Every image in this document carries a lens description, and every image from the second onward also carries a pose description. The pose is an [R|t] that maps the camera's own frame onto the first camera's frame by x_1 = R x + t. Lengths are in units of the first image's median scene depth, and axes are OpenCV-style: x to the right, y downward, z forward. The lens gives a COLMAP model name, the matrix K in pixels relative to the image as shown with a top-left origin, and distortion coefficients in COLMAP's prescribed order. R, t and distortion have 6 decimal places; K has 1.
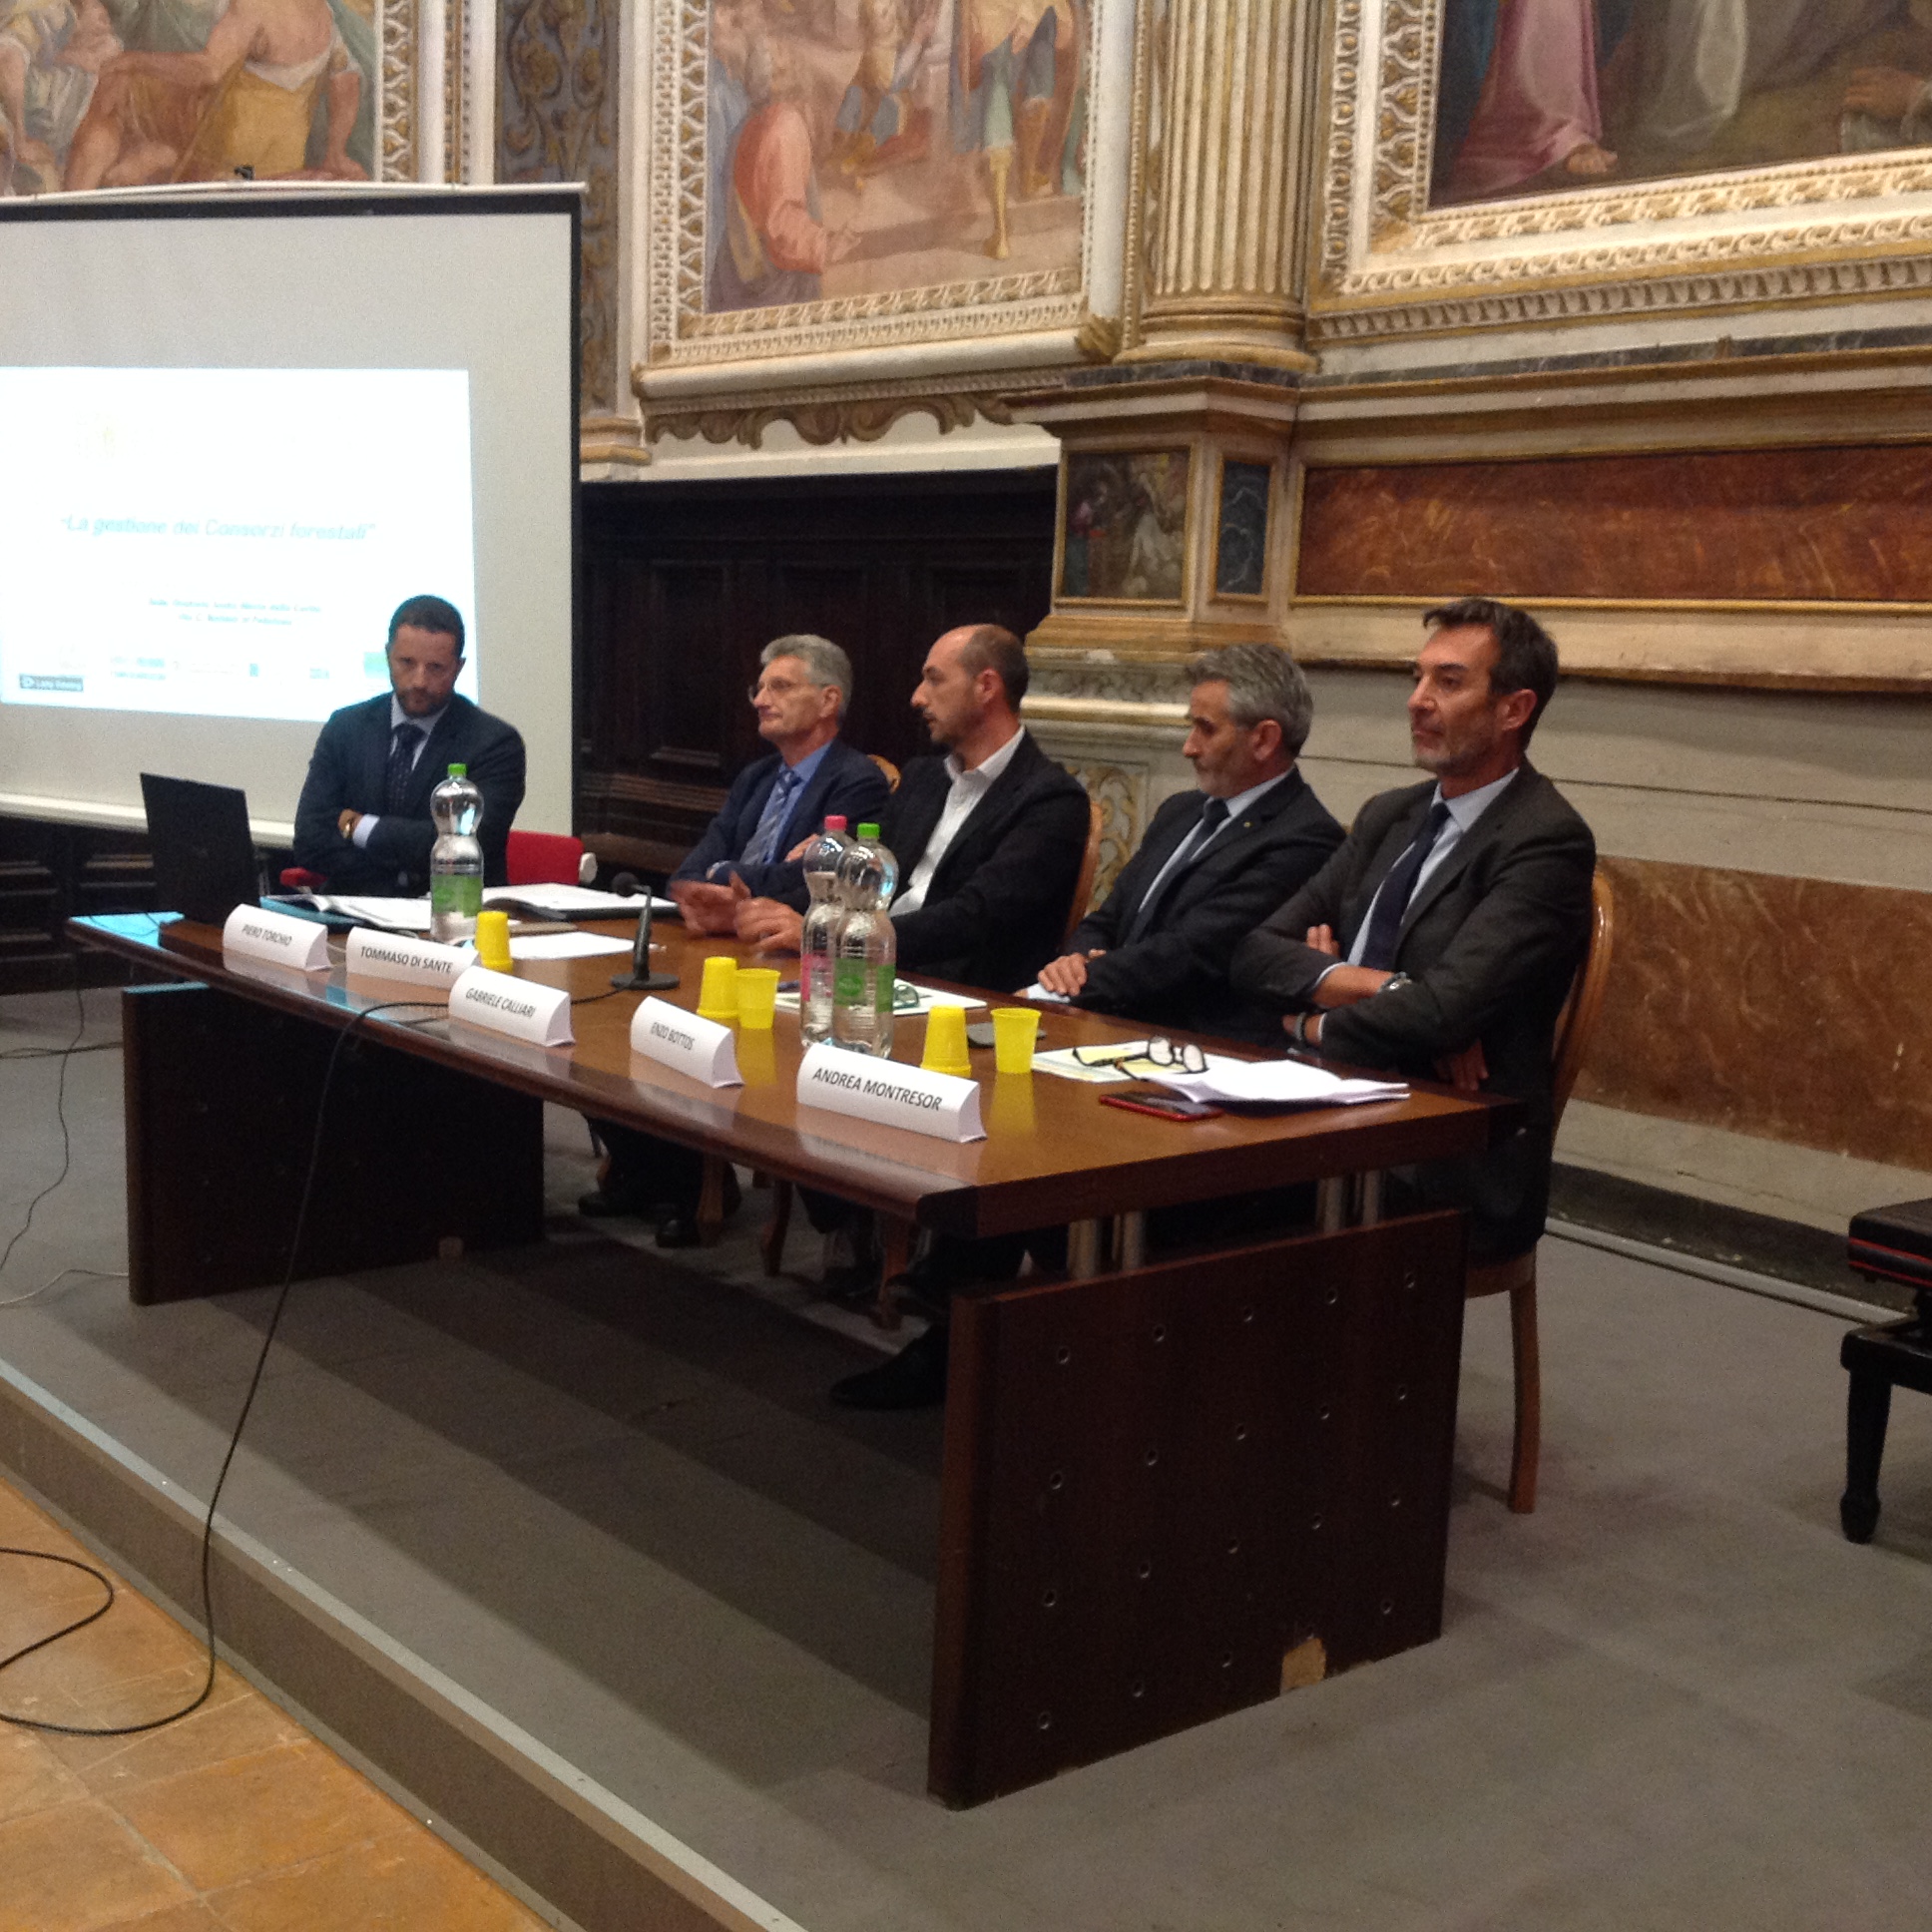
lens RADIAL K [[2452.7, 0, 907.6], [0, 2452.7, 974.6], [0, 0, 1]] dist [0.179162, -0.436069]
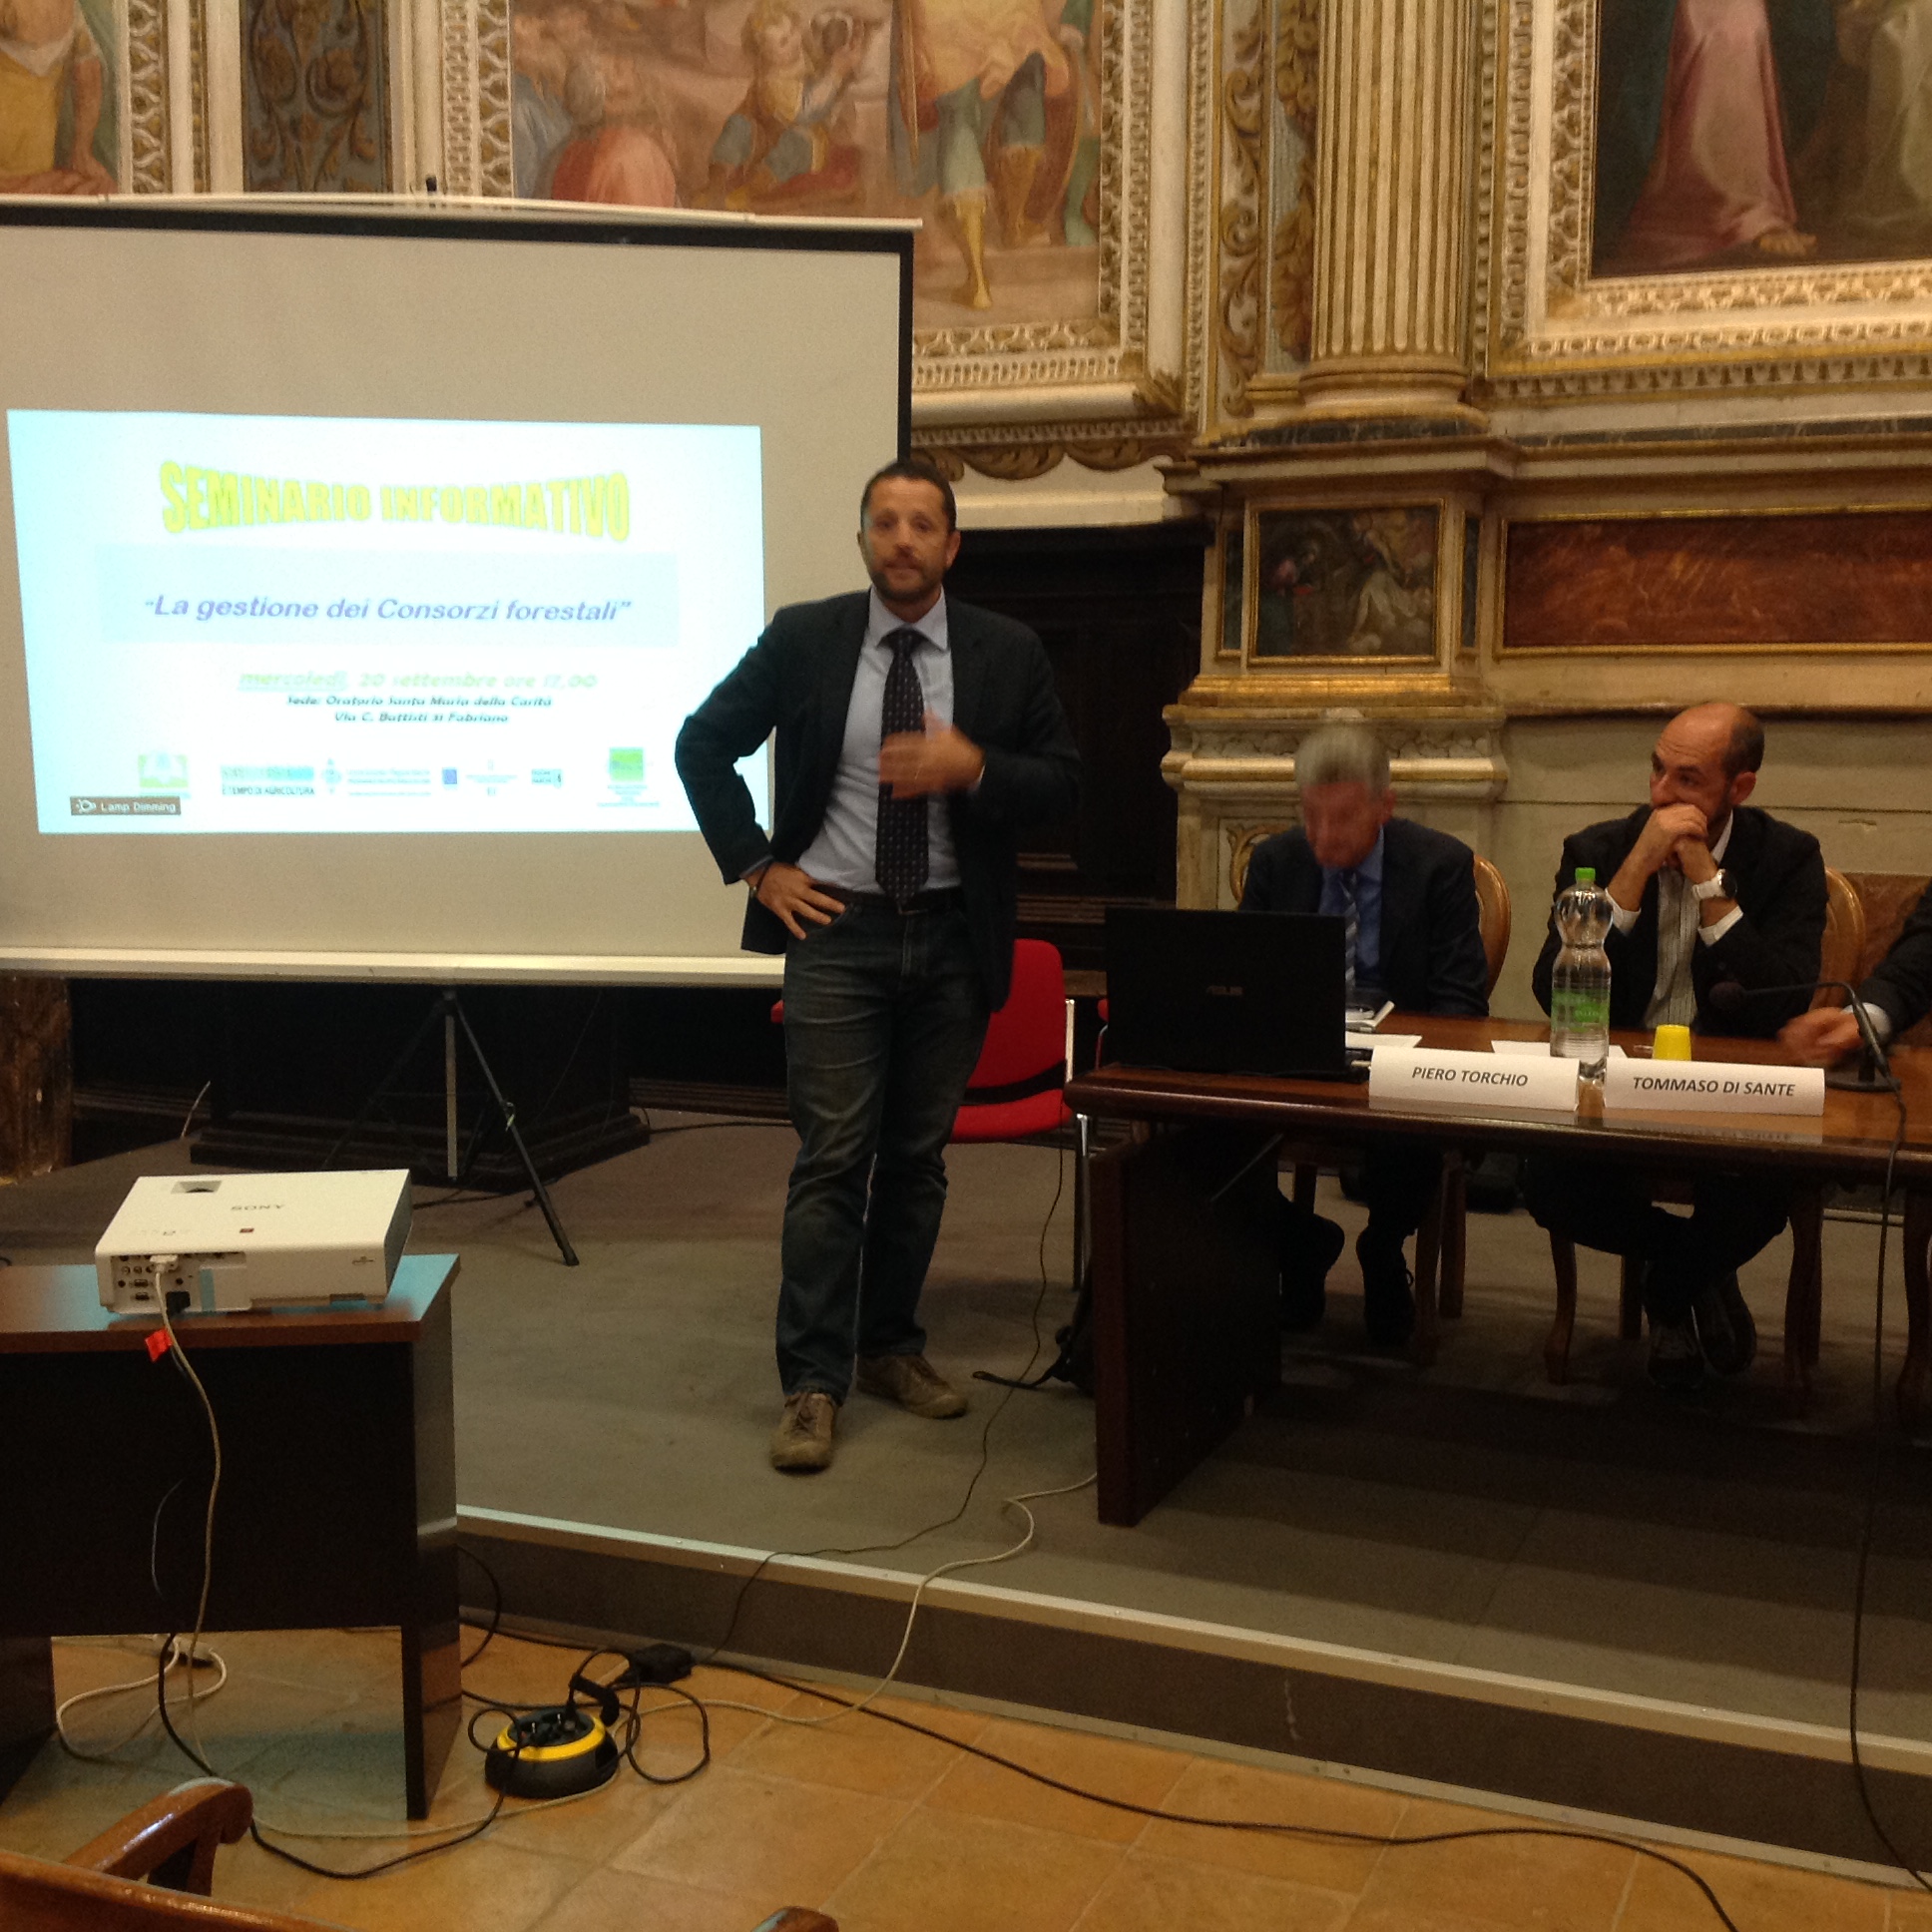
lens RADIAL K [[2452.7, 0, 907.6], [0, 2452.7, 974.6], [0, 0, 1]] dist [0.179162, -0.436069]
pose [[0.889595, -0.089585, 0.447879, -0.532763], [0.095548, 0.995381, 0.009314, -0.051396], [-0.446645, 0.034508, 0.894046, 0.194564]]
